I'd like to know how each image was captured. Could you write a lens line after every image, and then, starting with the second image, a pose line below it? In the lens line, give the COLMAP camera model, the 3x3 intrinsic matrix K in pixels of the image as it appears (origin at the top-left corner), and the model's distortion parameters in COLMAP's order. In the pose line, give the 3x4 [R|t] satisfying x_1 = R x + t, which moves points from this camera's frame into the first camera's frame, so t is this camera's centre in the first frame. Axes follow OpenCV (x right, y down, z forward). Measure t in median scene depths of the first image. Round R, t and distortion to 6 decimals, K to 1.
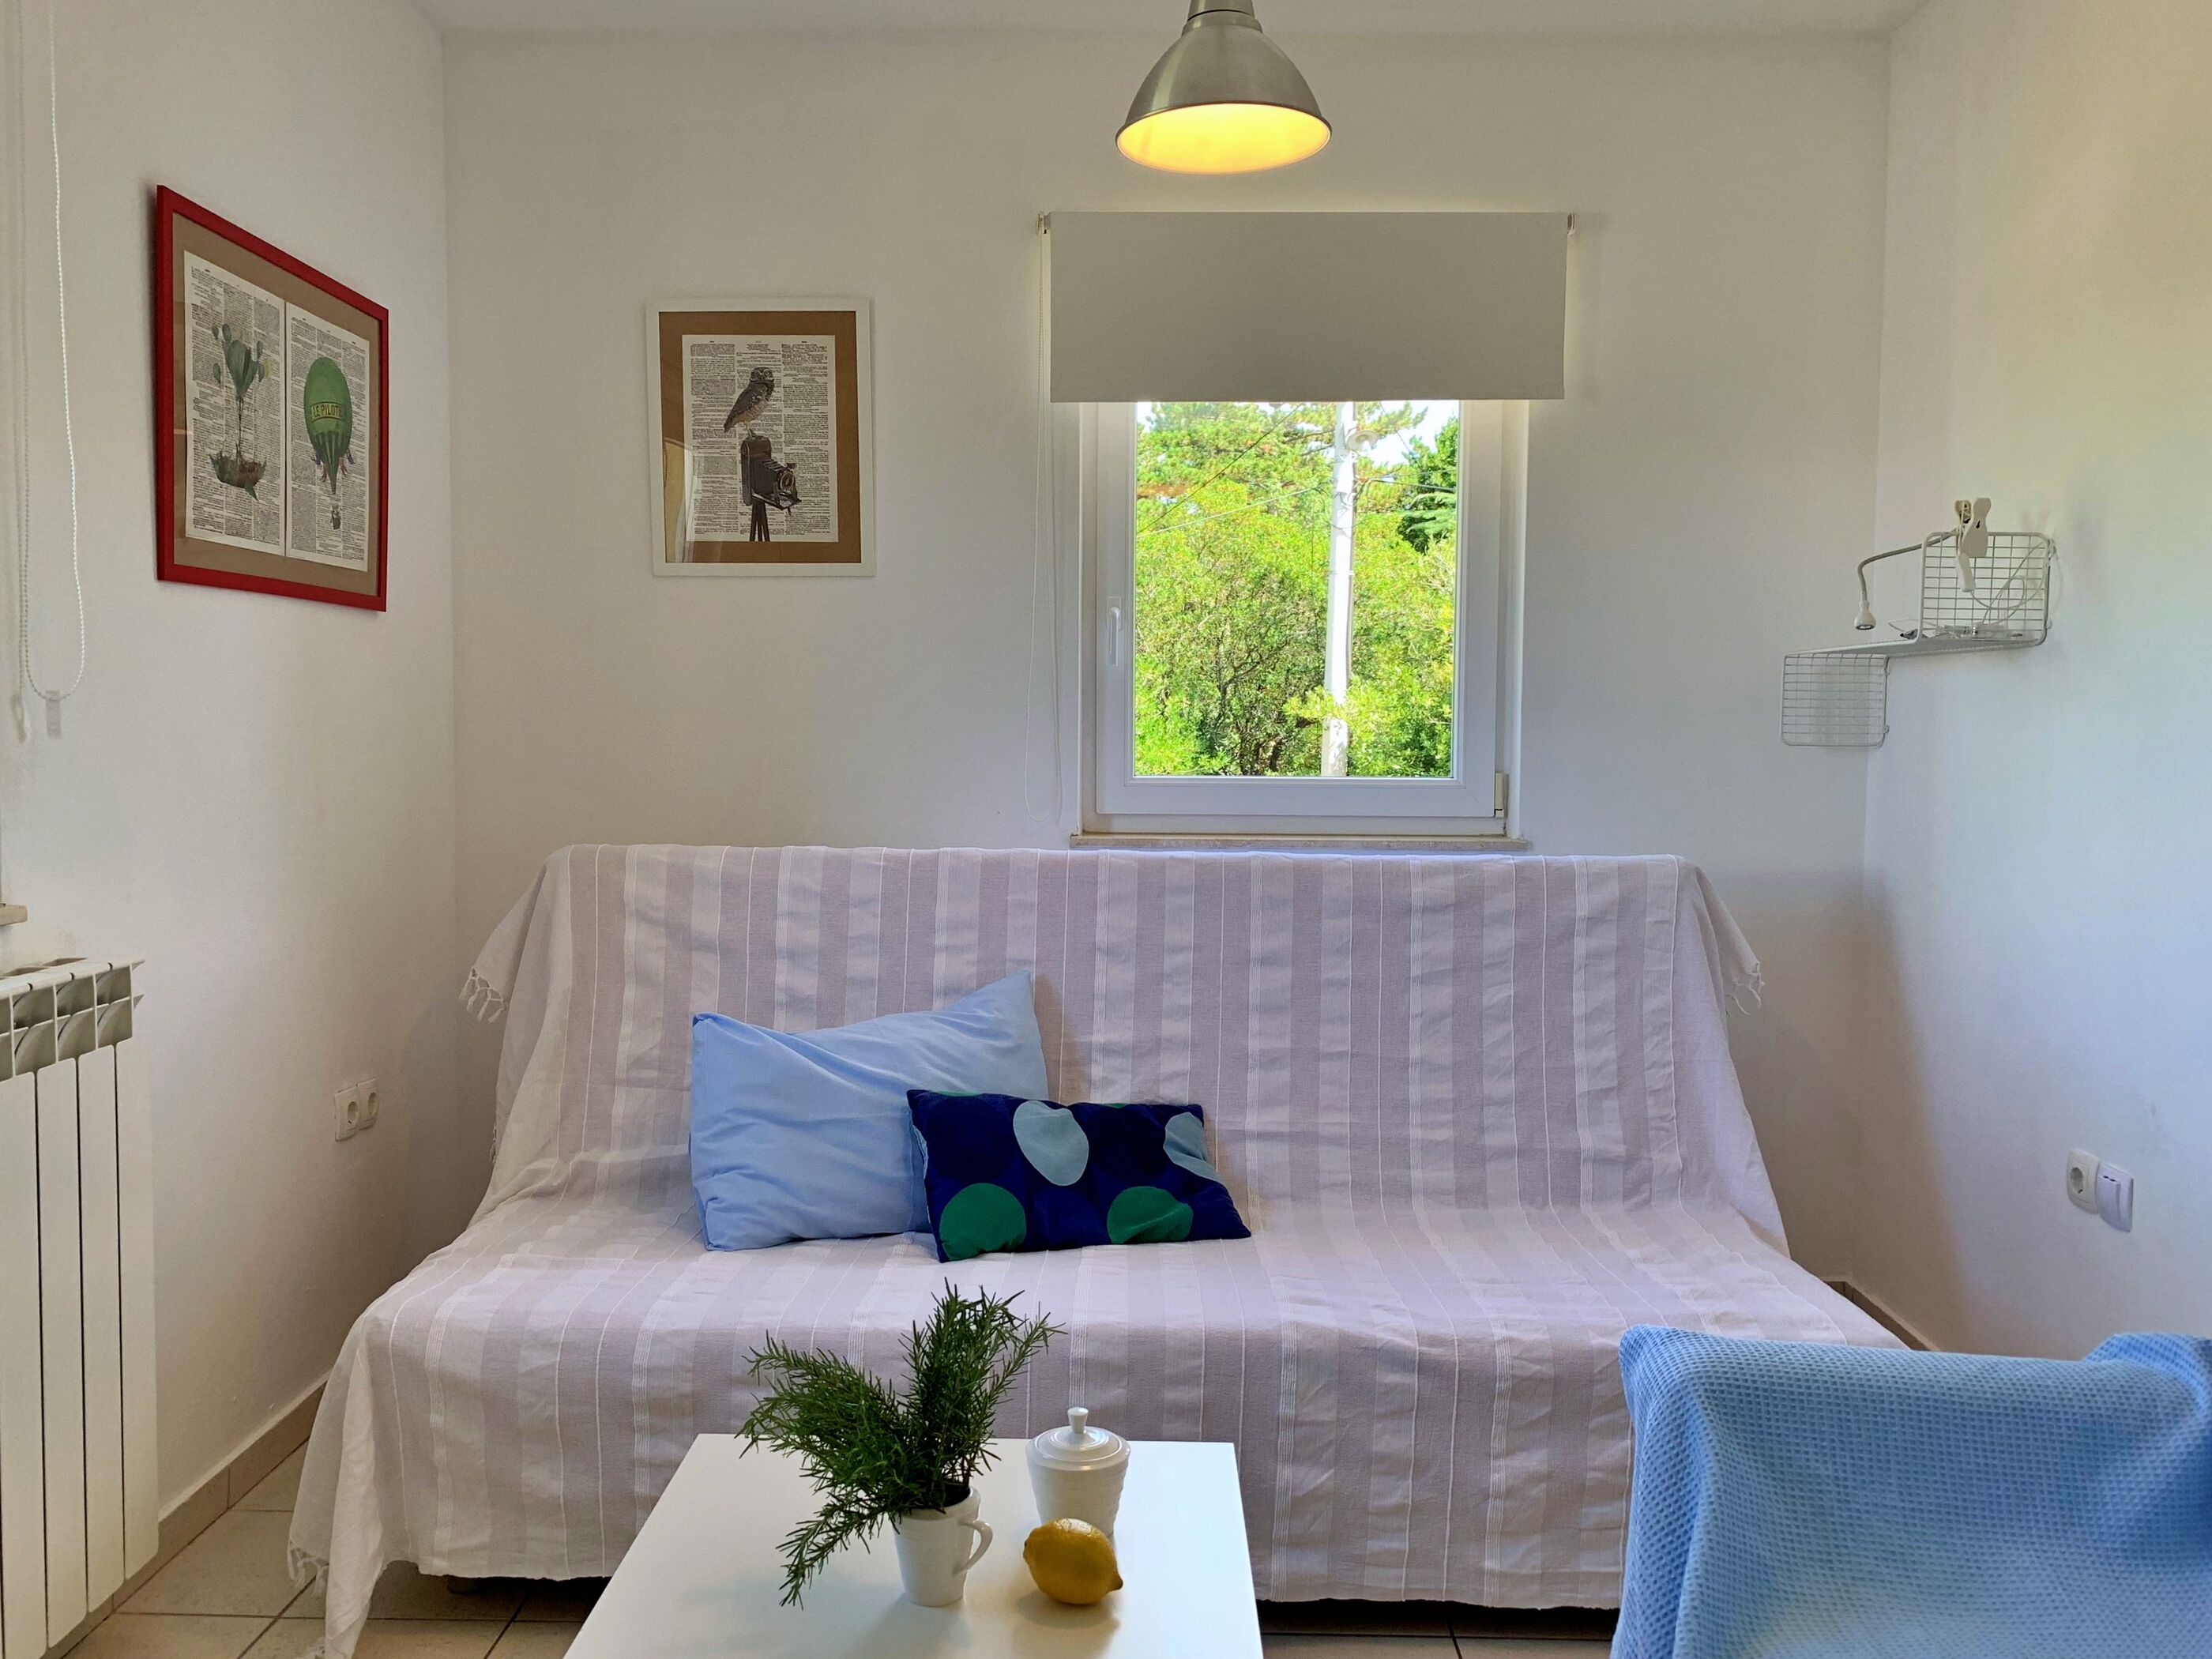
lens RADIAL K [[1757.2, 0, 1073.7], [0, 1757.2, 830.2], [0, 0, 1]] dist [0.091187, -0.183608]
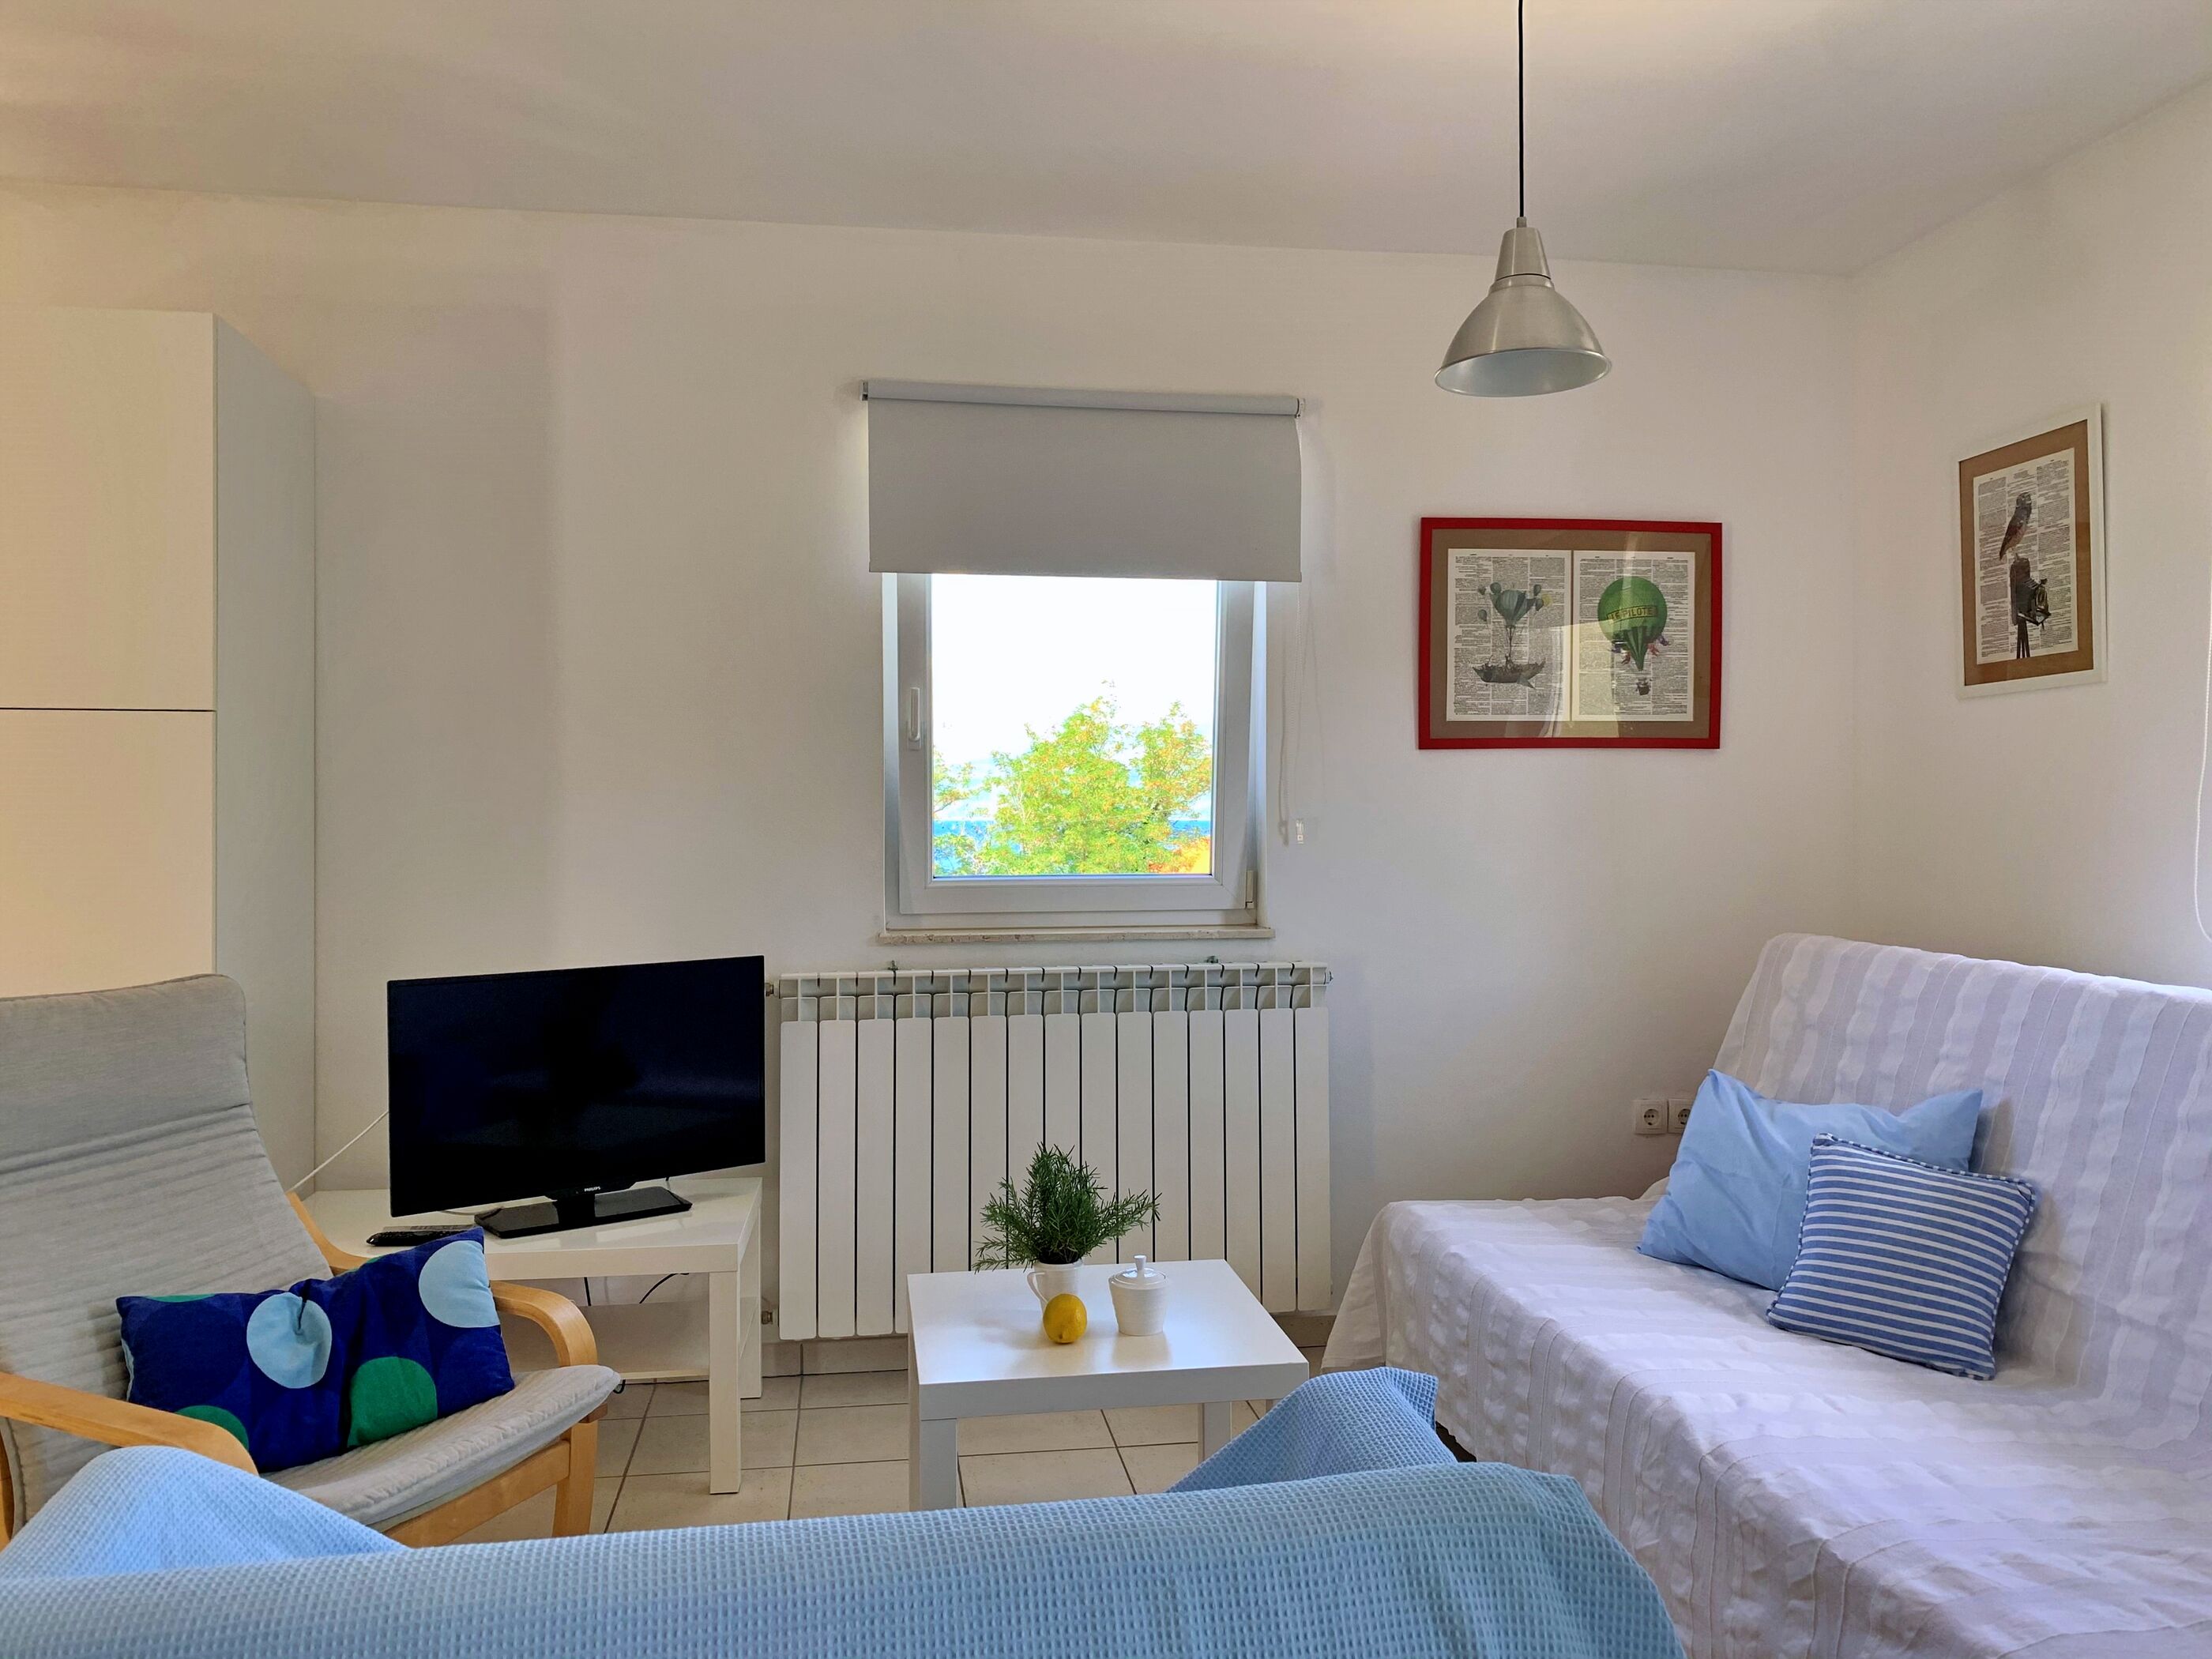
lens RADIAL K [[1676.7, 0, 1106.0], [0, 1676.7, 829.5], [0, 0, 1]] dist [-0.000471, 0.012505]
pose [[0.177439, 0.006446, -0.984111, 0.798090], [-0.054285, 0.998520, -0.003248, -0.034706], [0.982633, 0.053999, 0.177526, 0.343441]]
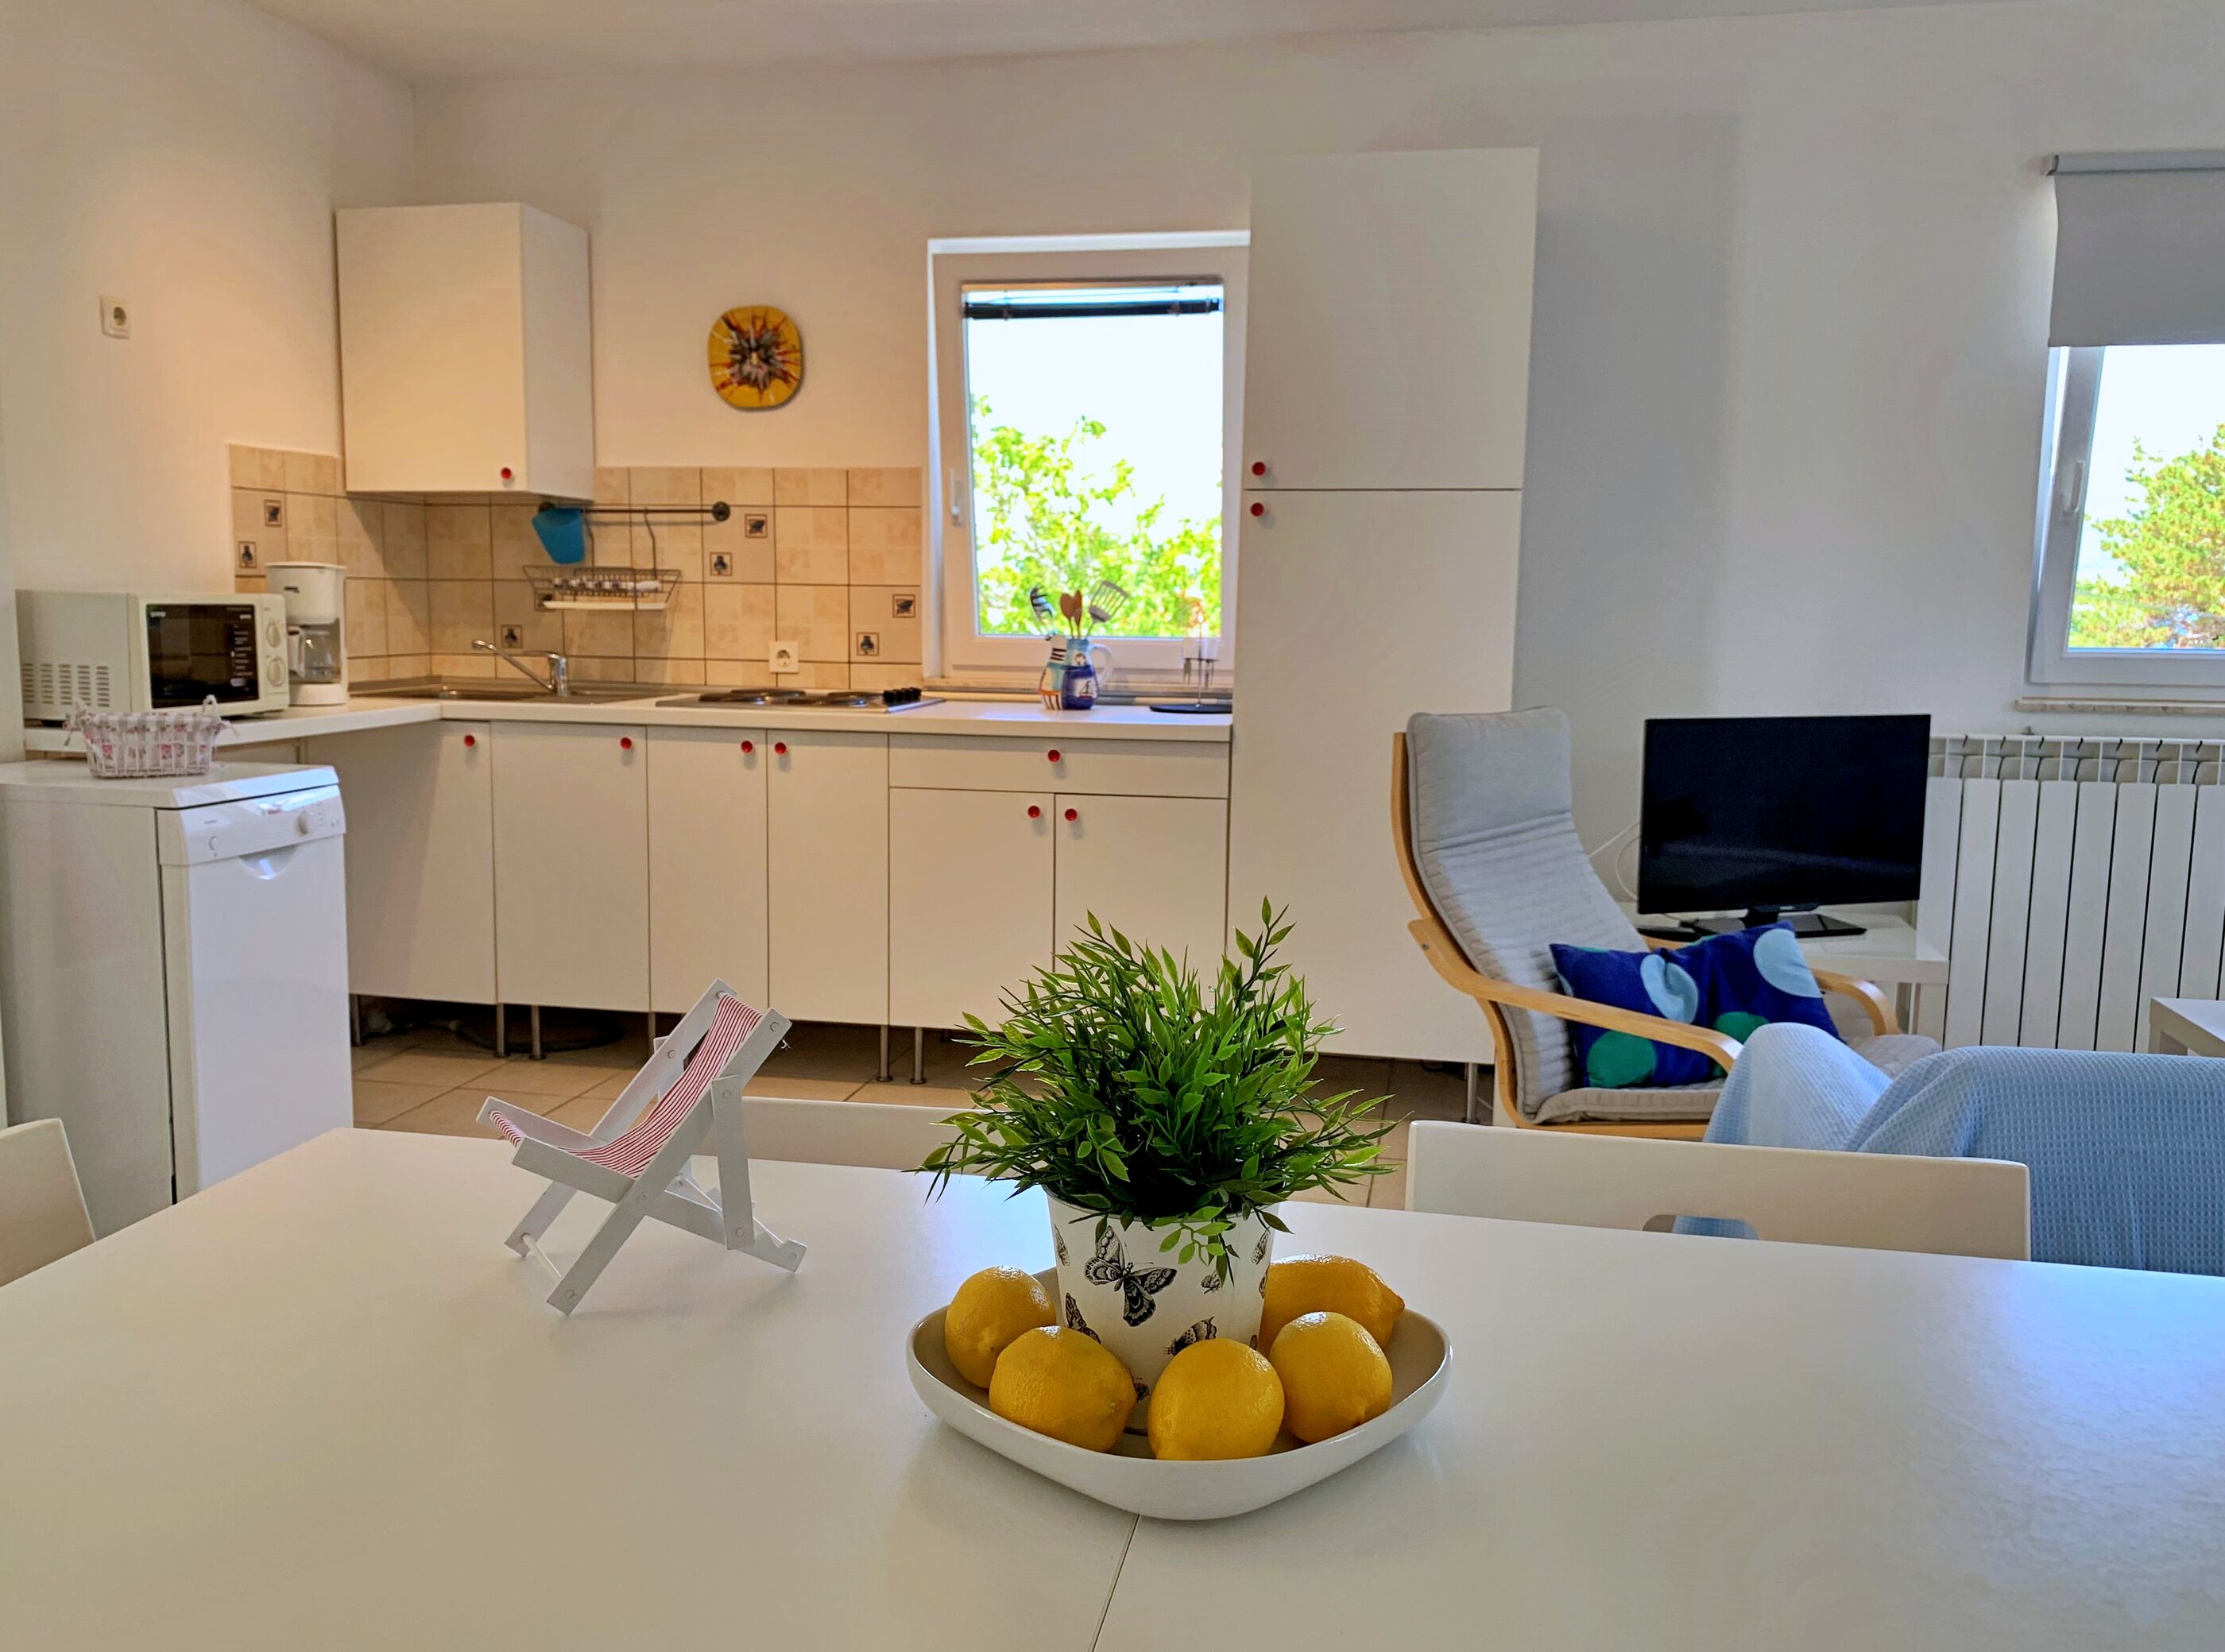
lens RADIAL K [[1809.1, 0, 1108.3], [0, 1809.1, 854.6], [0, 0, 1]] dist [0.086587, -0.162205]
pose [[-0.171464, 0.135560, -0.975819, 1.072961], [-0.071025, 0.986210, 0.149484, 0.002580], [0.982627, 0.094938, -0.159472, -0.045157]]
